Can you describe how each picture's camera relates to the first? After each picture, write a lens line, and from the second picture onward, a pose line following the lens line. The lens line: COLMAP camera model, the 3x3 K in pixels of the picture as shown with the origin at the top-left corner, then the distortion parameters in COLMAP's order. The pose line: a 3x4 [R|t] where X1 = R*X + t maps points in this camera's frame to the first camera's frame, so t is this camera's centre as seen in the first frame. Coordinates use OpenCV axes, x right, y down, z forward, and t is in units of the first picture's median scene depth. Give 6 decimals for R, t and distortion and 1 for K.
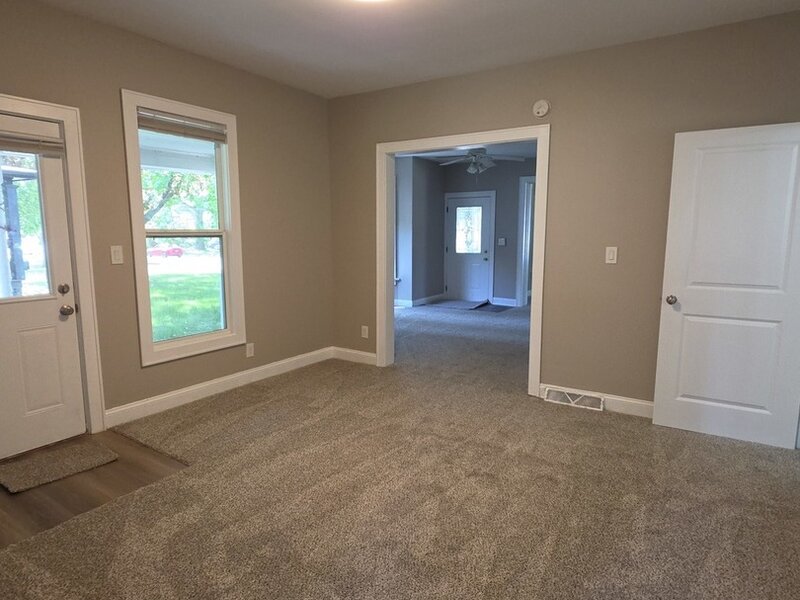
lens RADIAL K [[484.5, 0, 398.8], [0, 484.5, 301.4], [0, 0, 1]] dist [-0.009562, 0.000007]
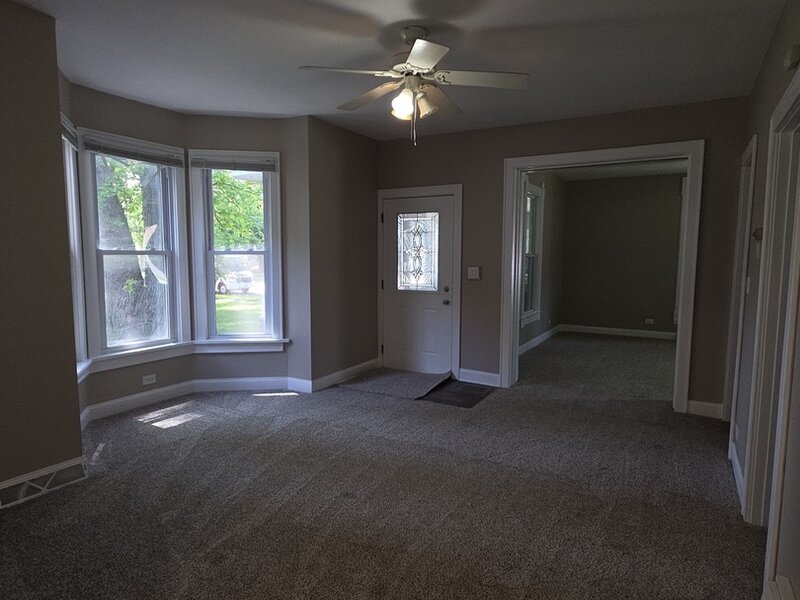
lens RADIAL K [[484.5, 0, 400.6], [0, 484.5, 301.2], [0, 0, 1]] dist [-0.009562, 0.000007]
pose [[0.997864, -0.001729, 0.065309, 0.083317], [0.004884, 0.998826, -0.048186, -0.058343], [-0.065149, 0.048402, 0.996701, 0.408262]]
